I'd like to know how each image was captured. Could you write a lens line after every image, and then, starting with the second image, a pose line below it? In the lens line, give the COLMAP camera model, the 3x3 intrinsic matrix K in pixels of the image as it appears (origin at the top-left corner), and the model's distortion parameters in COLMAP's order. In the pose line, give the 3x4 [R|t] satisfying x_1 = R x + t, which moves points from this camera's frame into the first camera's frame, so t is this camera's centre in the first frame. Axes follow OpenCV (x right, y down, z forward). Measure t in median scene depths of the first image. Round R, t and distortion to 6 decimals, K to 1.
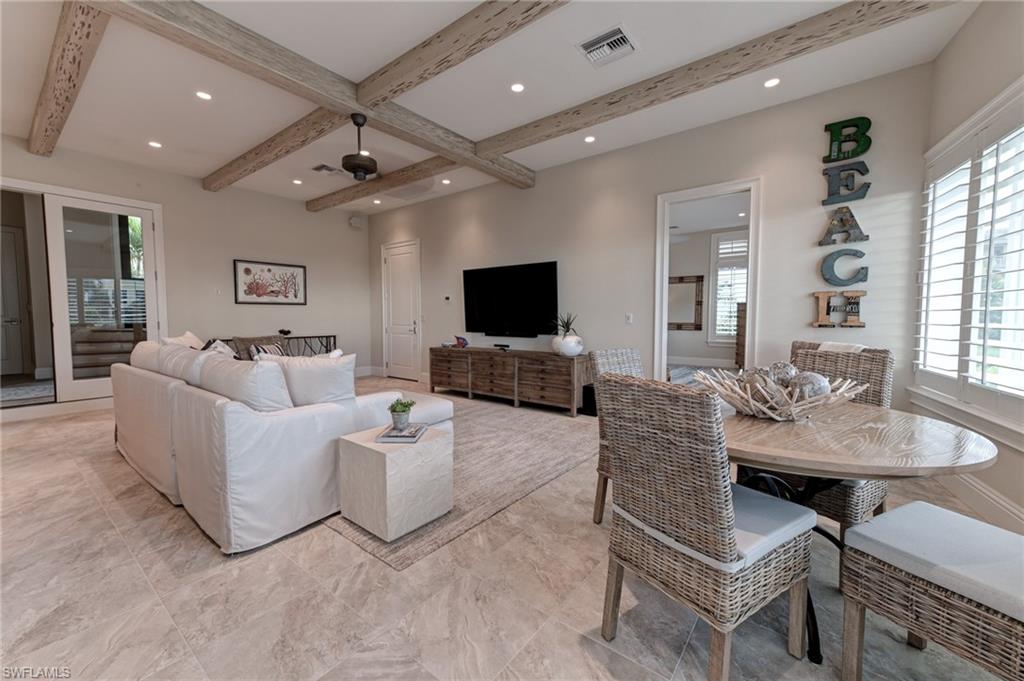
lens RADIAL K [[409.3, 0, 511.0], [0, 409.3, 343.8], [0, 0, 1]] dist [-0.001040, 0.000088]
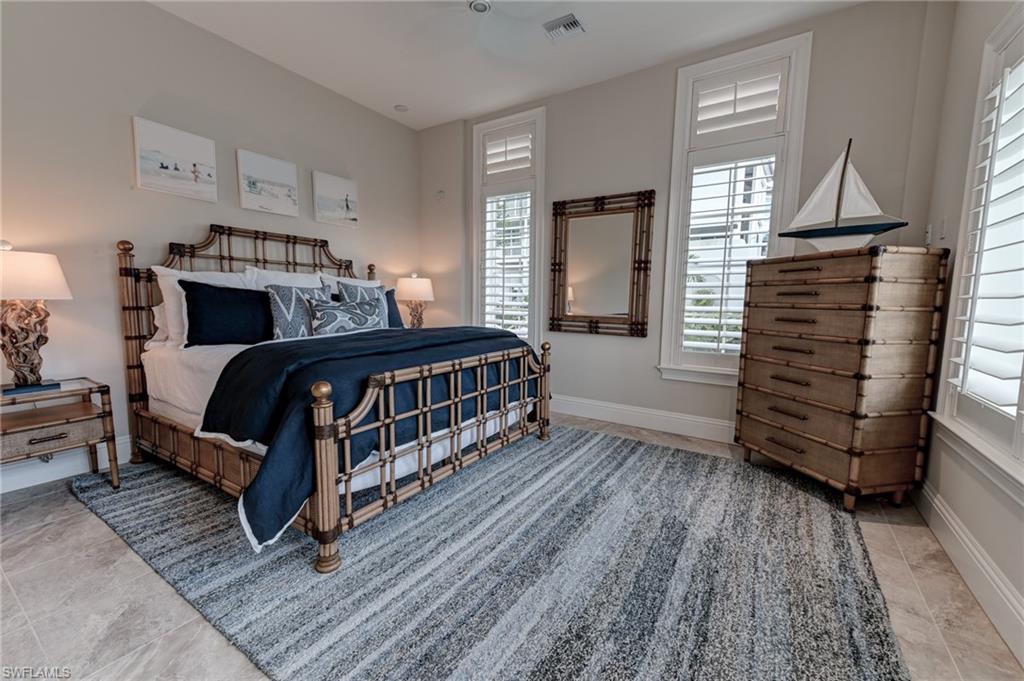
lens RADIAL K [[409.3, 0, 511.4], [0, 409.3, 345.4], [0, 0, 1]] dist [-0.001040, 0.000088]
pose [[0.997442, 0.004787, 0.071320, 0.314711], [-0.008300, 0.998762, 0.049042, -0.043016], [-0.070997, -0.049508, 0.996247, 0.630612]]
